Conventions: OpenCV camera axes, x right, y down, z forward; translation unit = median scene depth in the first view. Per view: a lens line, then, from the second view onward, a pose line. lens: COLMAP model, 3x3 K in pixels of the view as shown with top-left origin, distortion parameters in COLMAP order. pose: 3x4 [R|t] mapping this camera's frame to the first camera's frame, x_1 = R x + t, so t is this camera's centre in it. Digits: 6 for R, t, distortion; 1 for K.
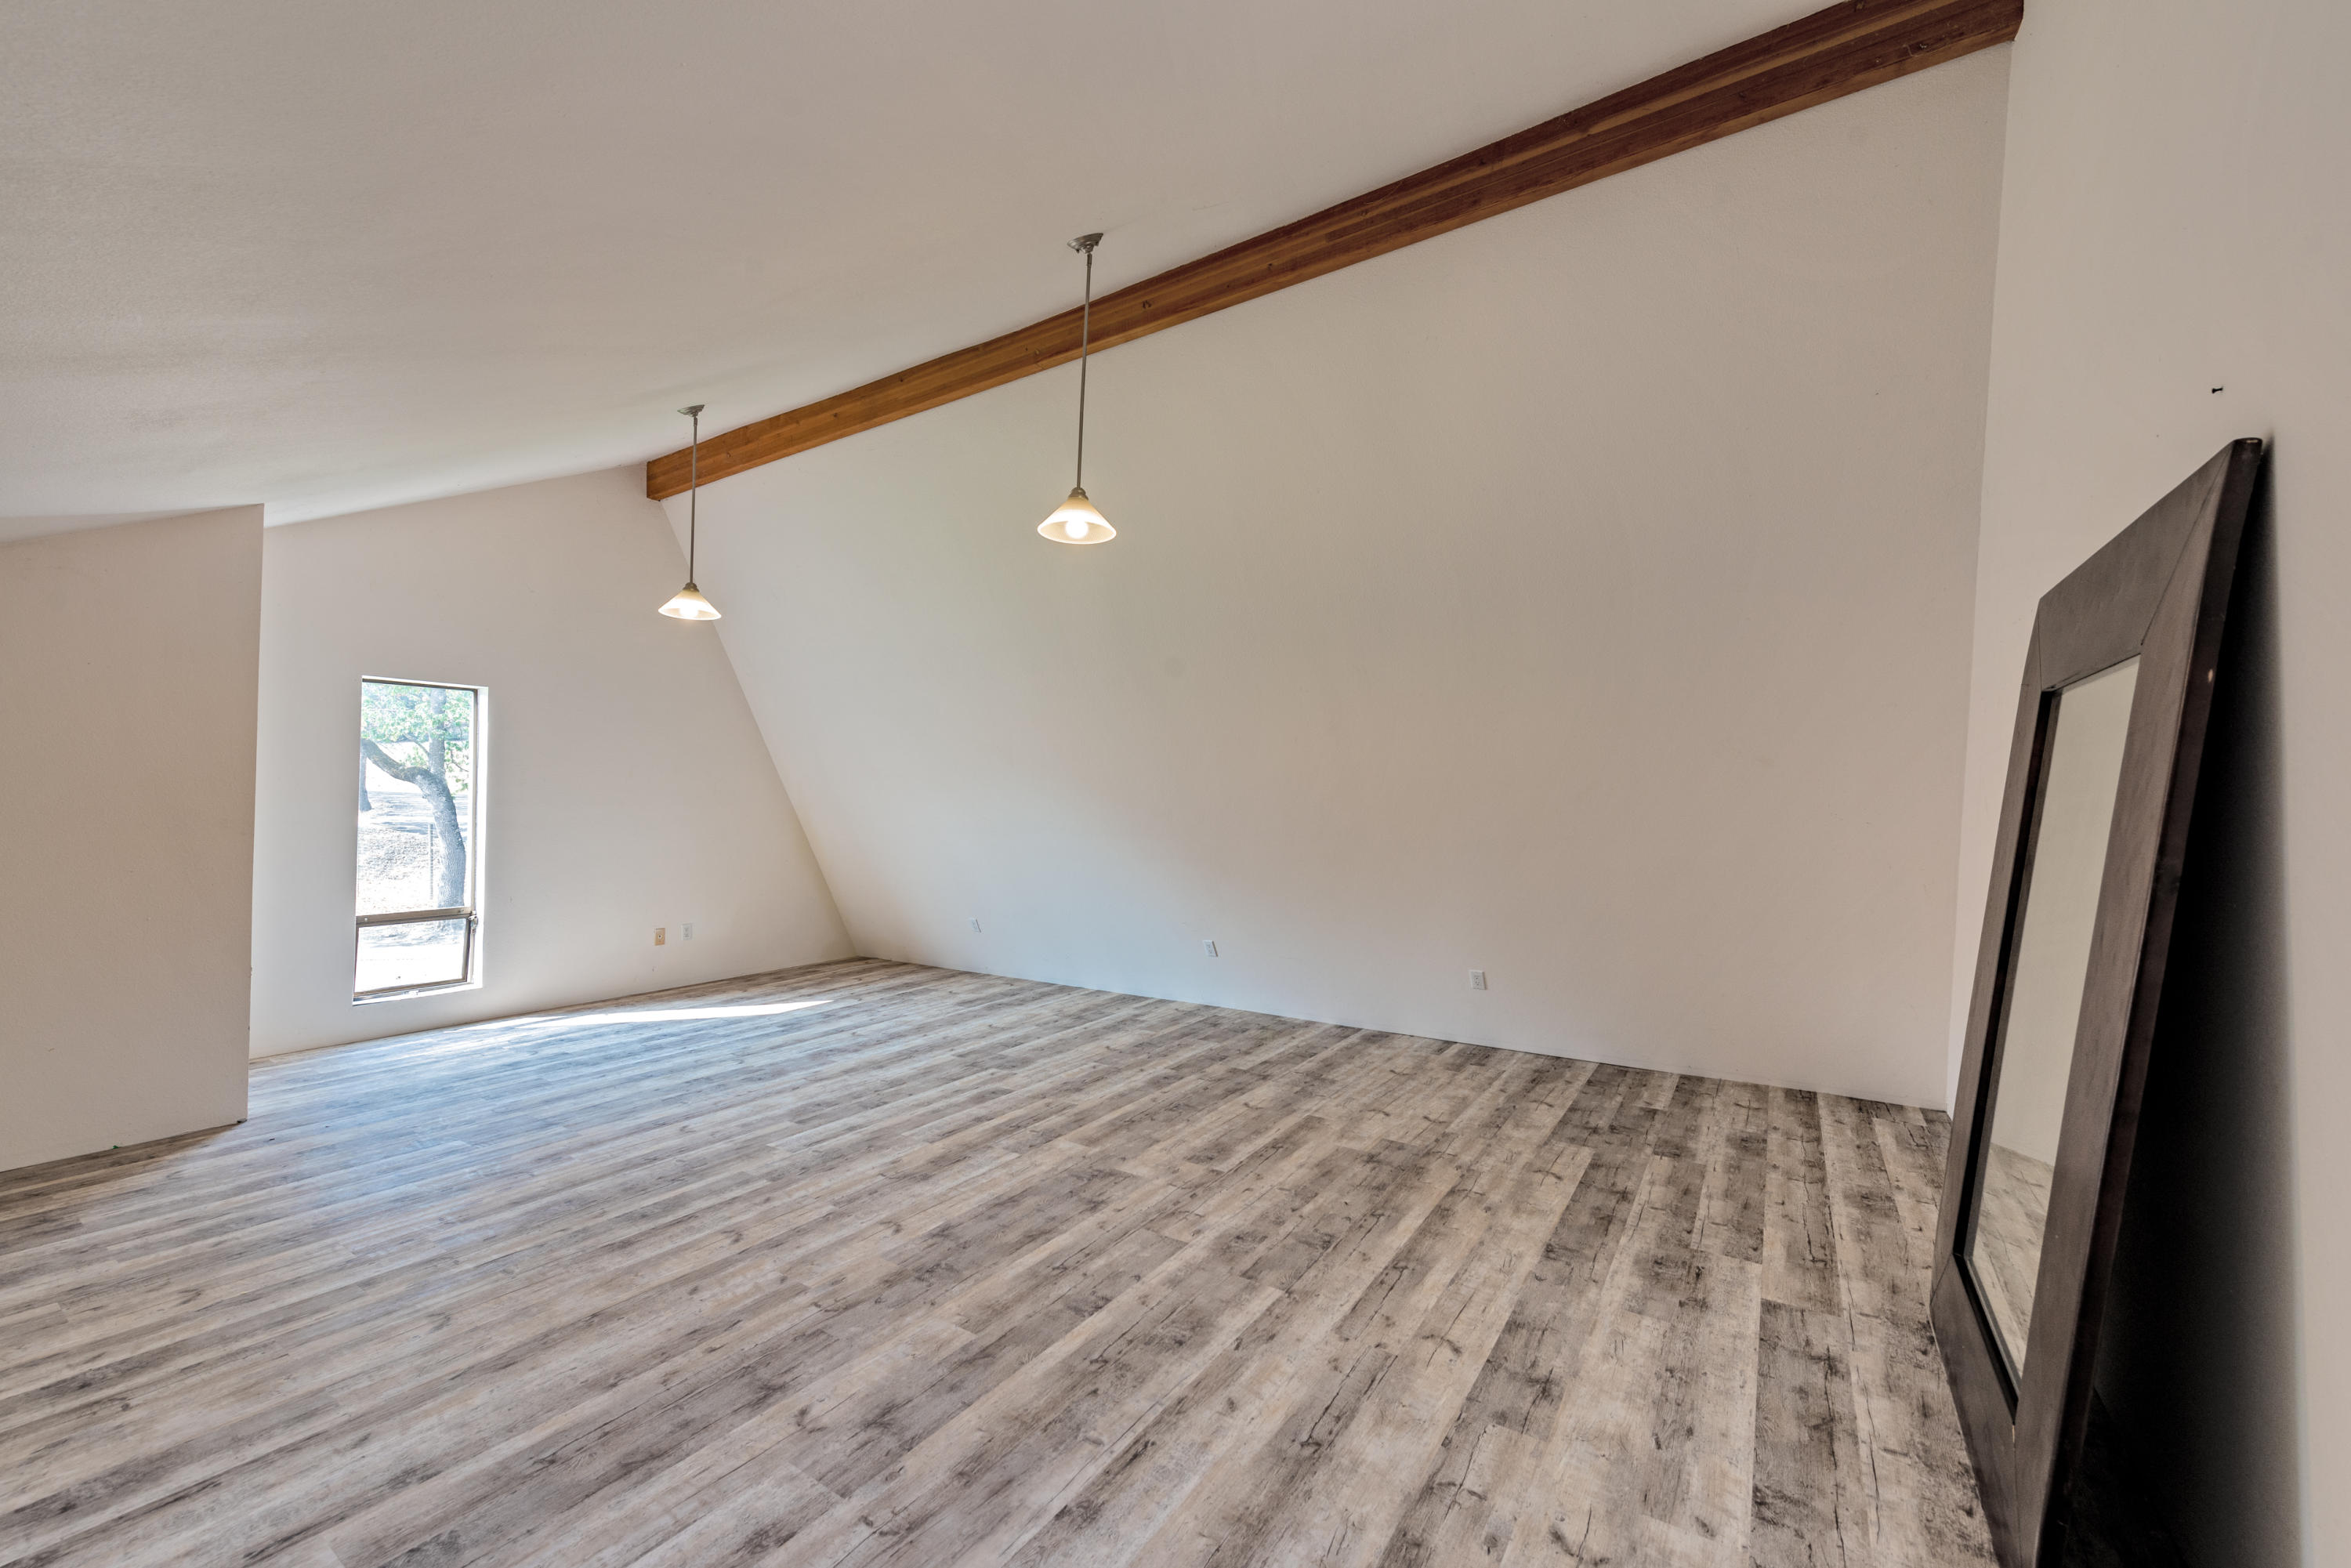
lens RADIAL K [[923.9, 0, 1165.5], [0, 923.9, 788.1], [0, 0, 1]] dist [0.013041, -0.000279]
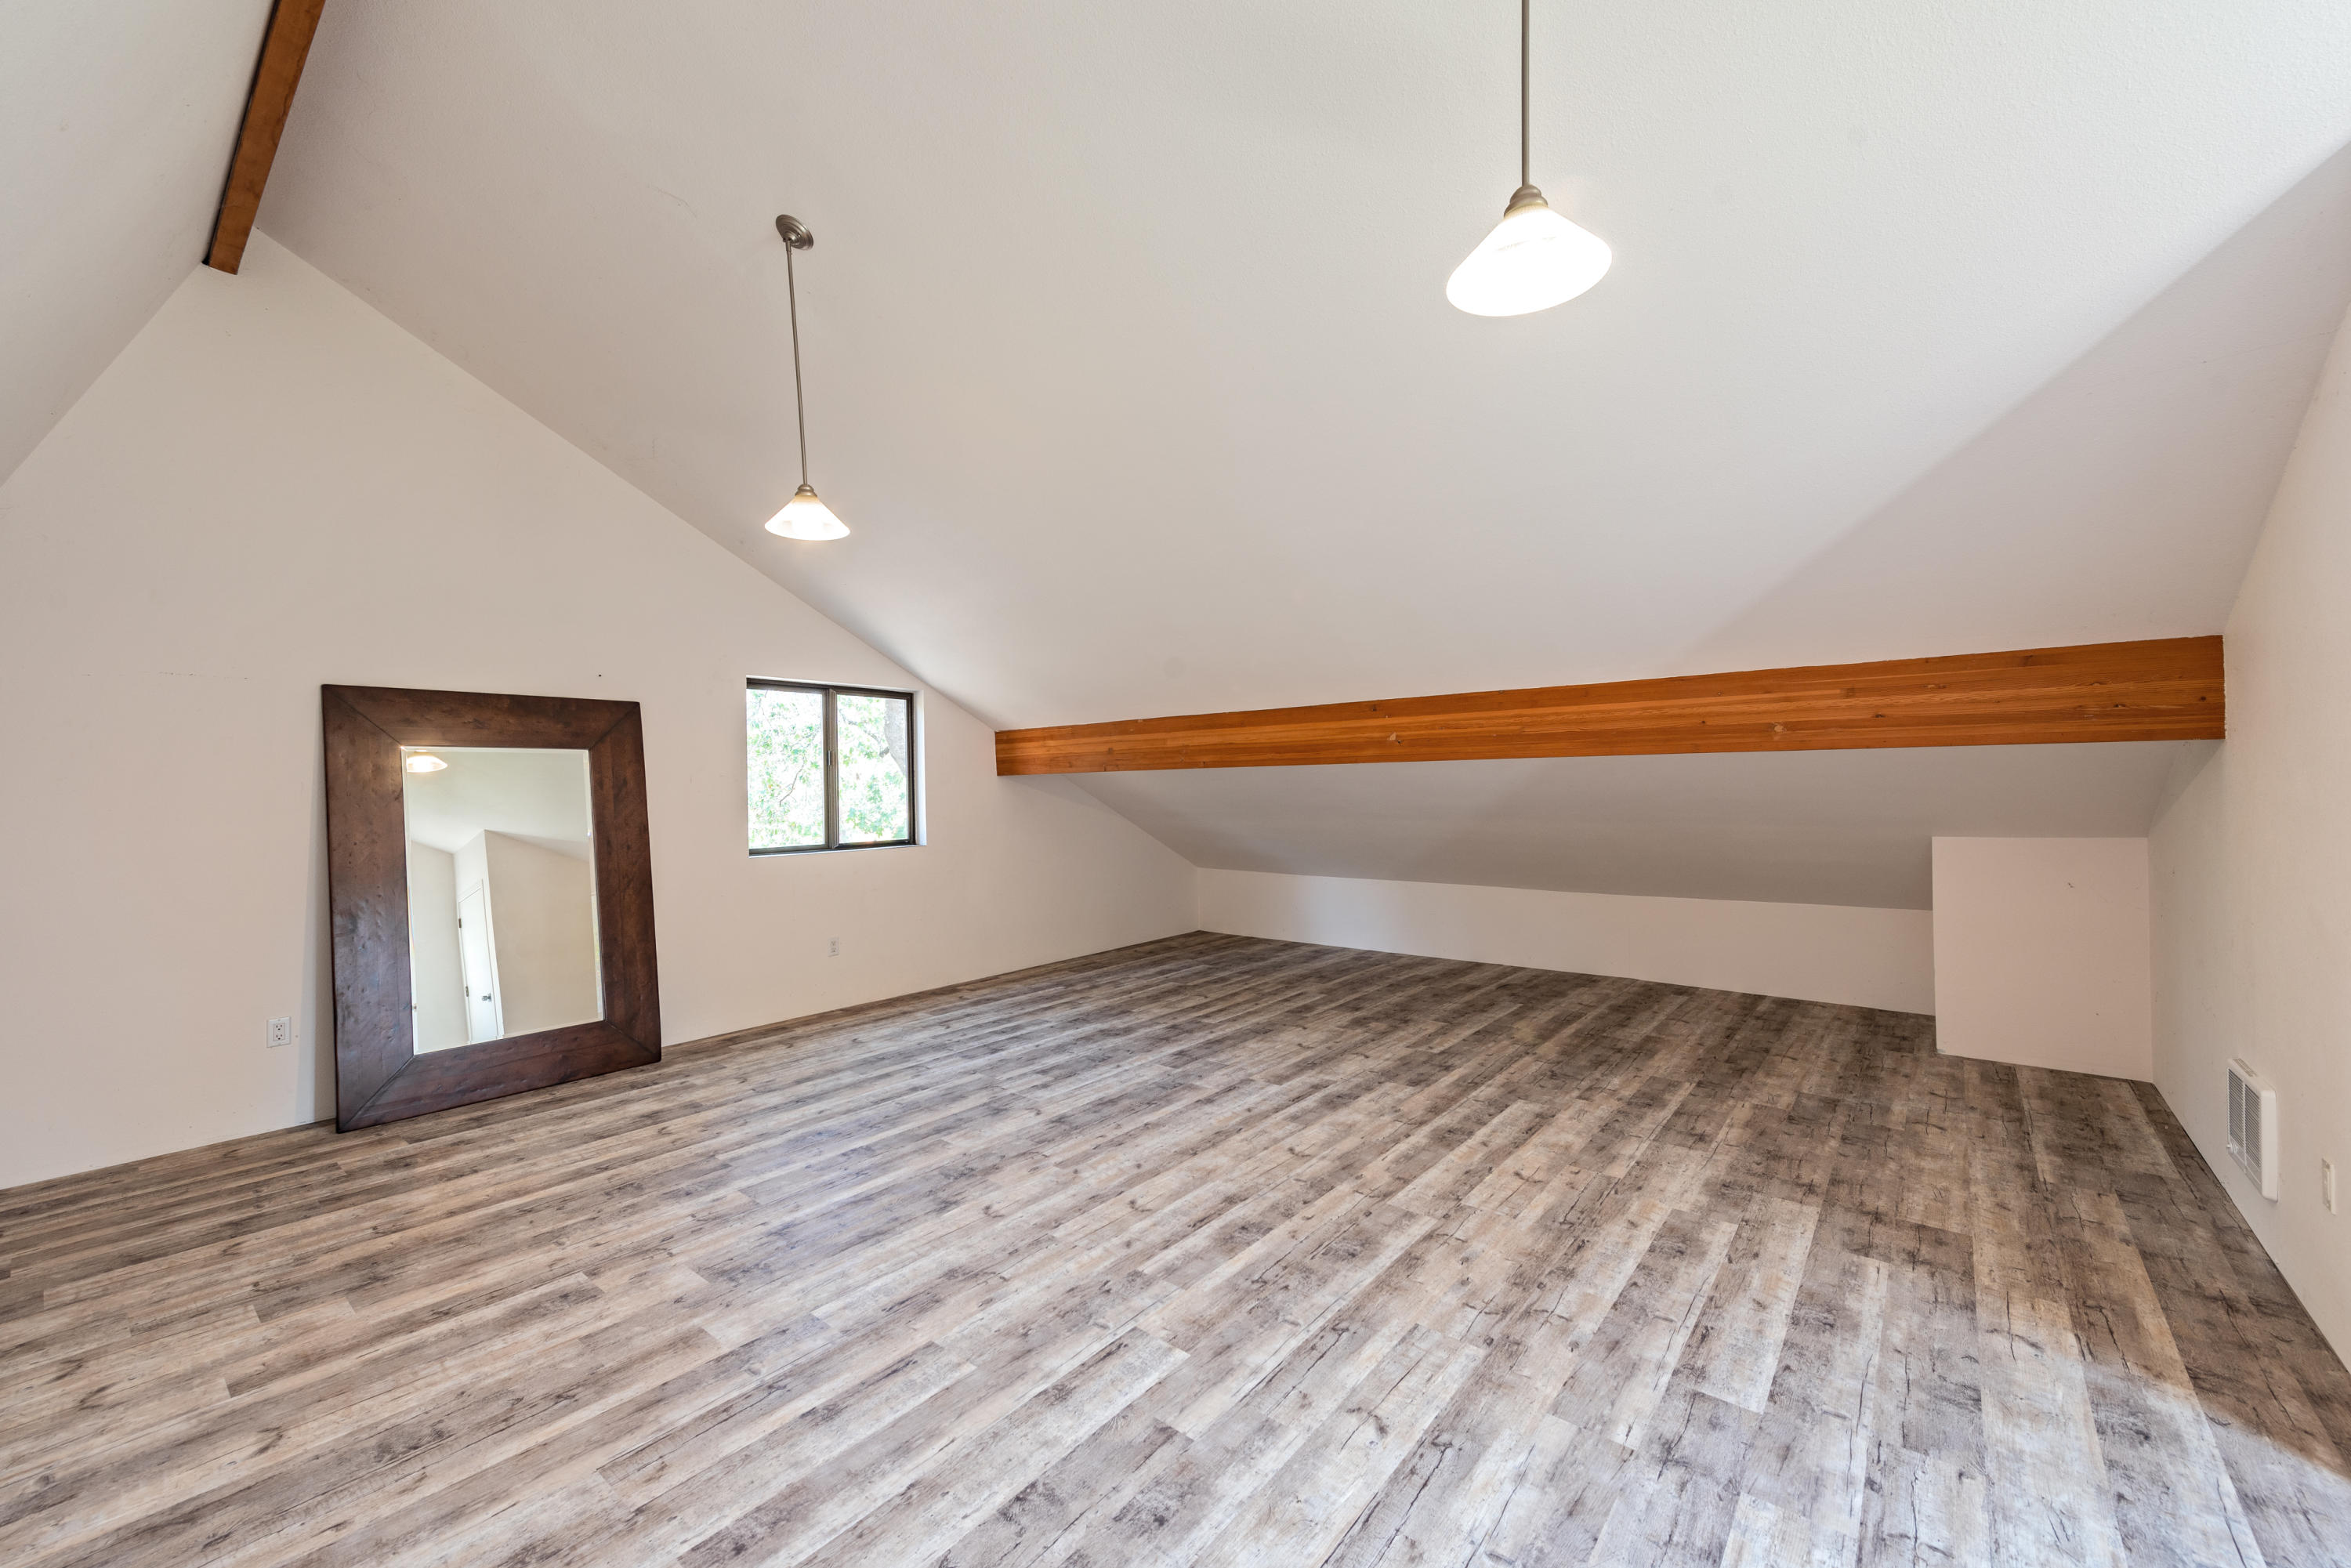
lens RADIAL K [[923.9, 0, 1165.5], [0, 923.9, 788.1], [0, 0, 1]] dist [0.013041, -0.000279]
pose [[-0.994335, 0.012972, 0.105501, -0.596639], [0.011716, 0.999853, -0.012515, 0.018717], [-0.105648, -0.011208, -0.994340, 1.995928]]
